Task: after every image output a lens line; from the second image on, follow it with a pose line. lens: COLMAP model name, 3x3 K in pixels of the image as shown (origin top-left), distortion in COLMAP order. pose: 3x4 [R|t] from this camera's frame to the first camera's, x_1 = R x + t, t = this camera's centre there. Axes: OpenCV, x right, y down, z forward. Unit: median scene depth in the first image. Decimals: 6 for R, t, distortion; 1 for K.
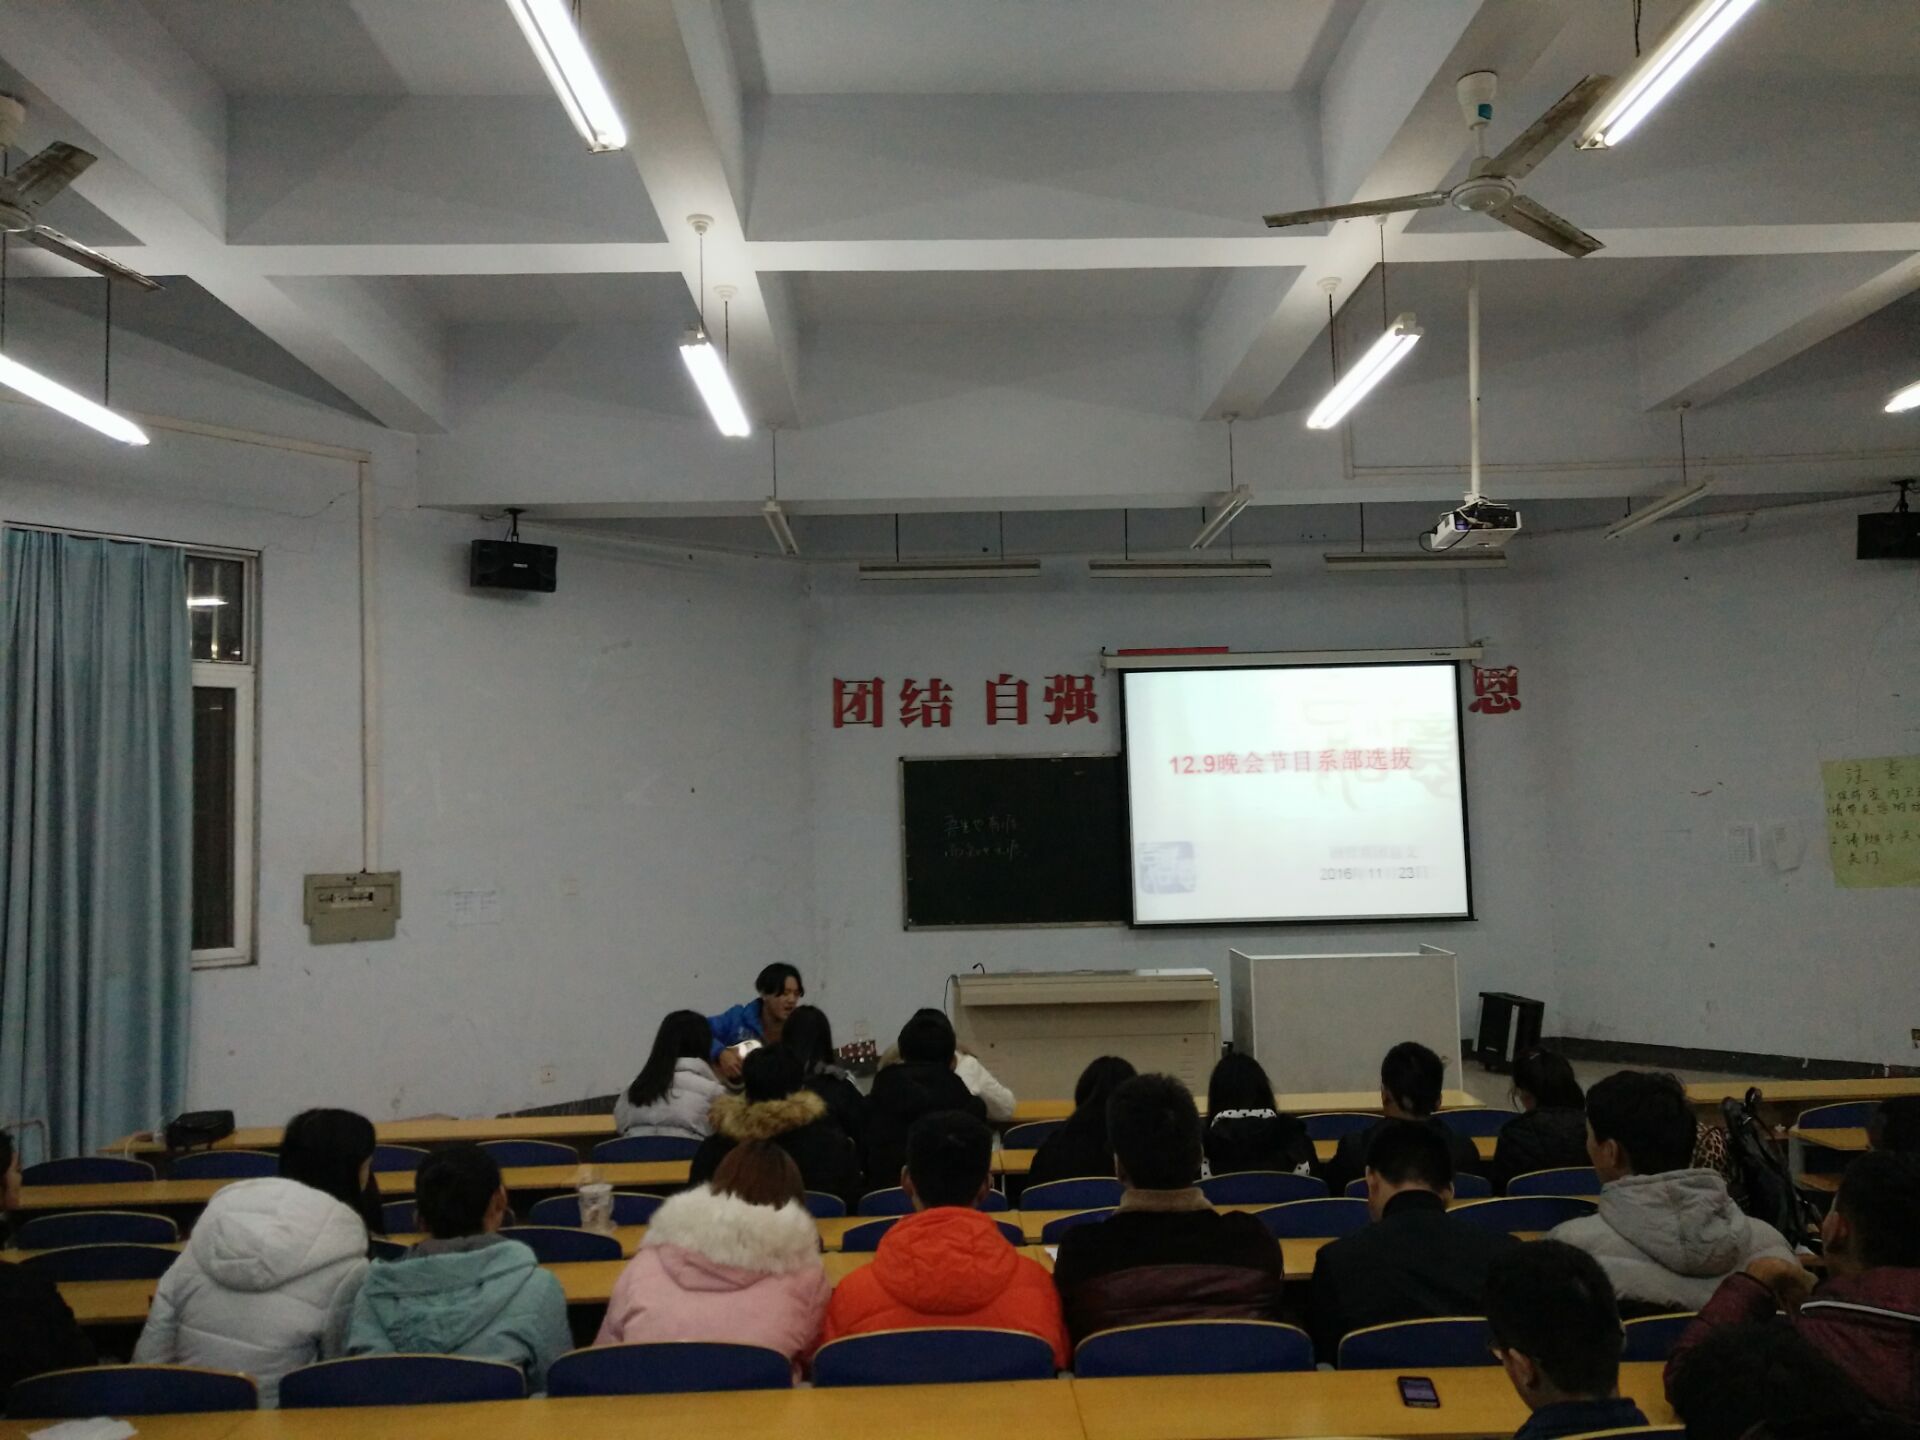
lens RADIAL K [[1447.3, 0, 960.0], [0, 1447.3, 720.0], [0, 0, 1]] dist [0.014401, -0.005455]
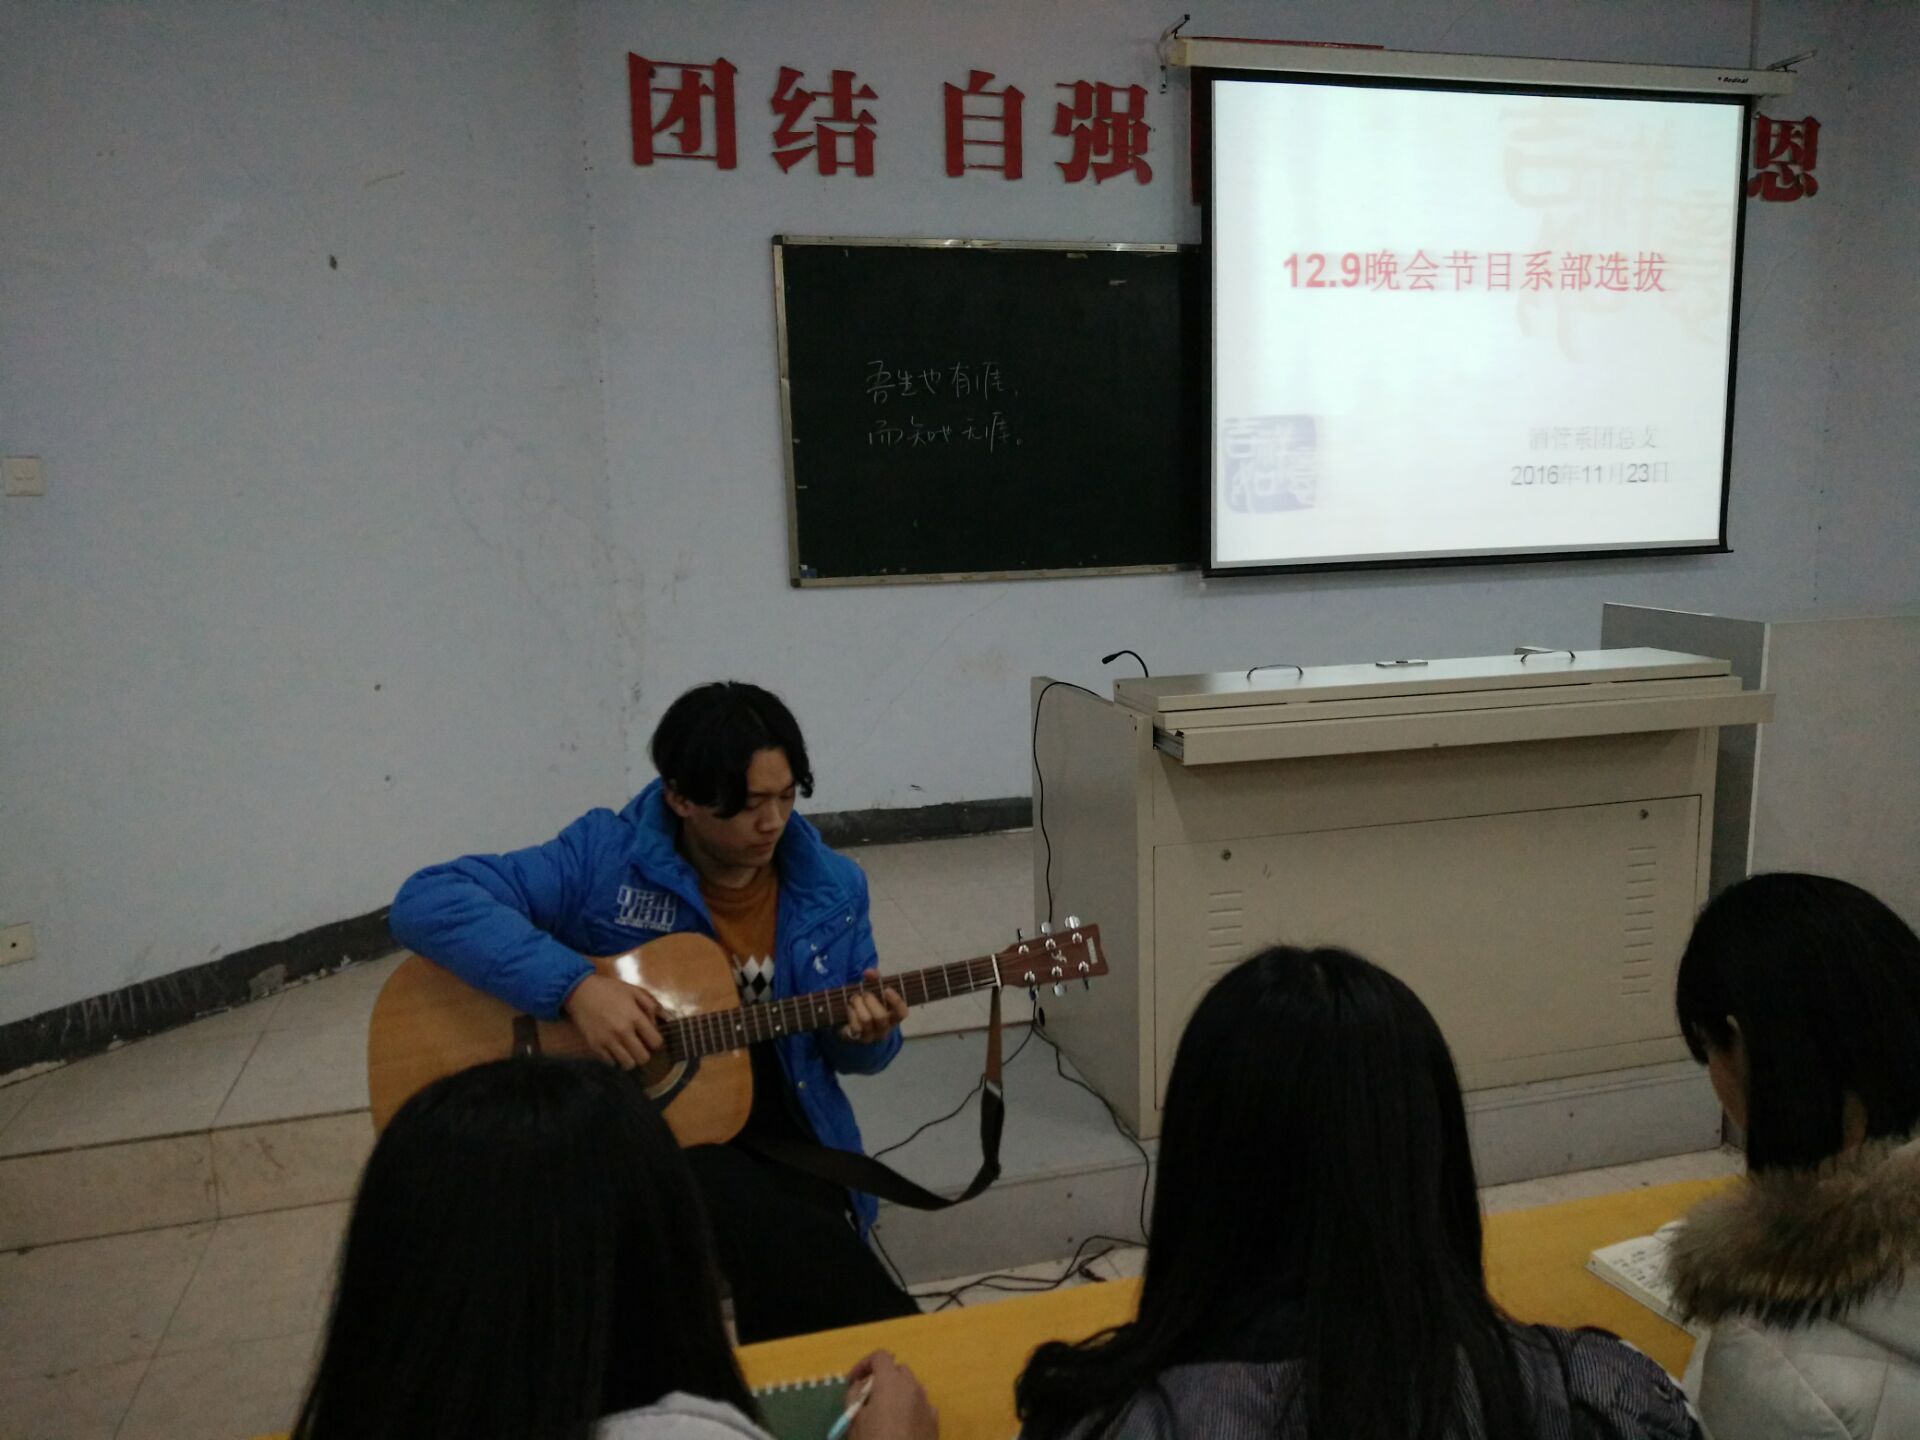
lens RADIAL K [[1447.3, 0, 960.0], [0, 1447.3, 720.0], [0, 0, 1]] dist [0.014401, -0.005455]
pose [[0.966283, -0.043317, 0.253812, -0.112210], [-0.015790, 0.973923, 0.226329, 0.072837], [-0.256997, -0.222706, 0.940401, 0.485912]]
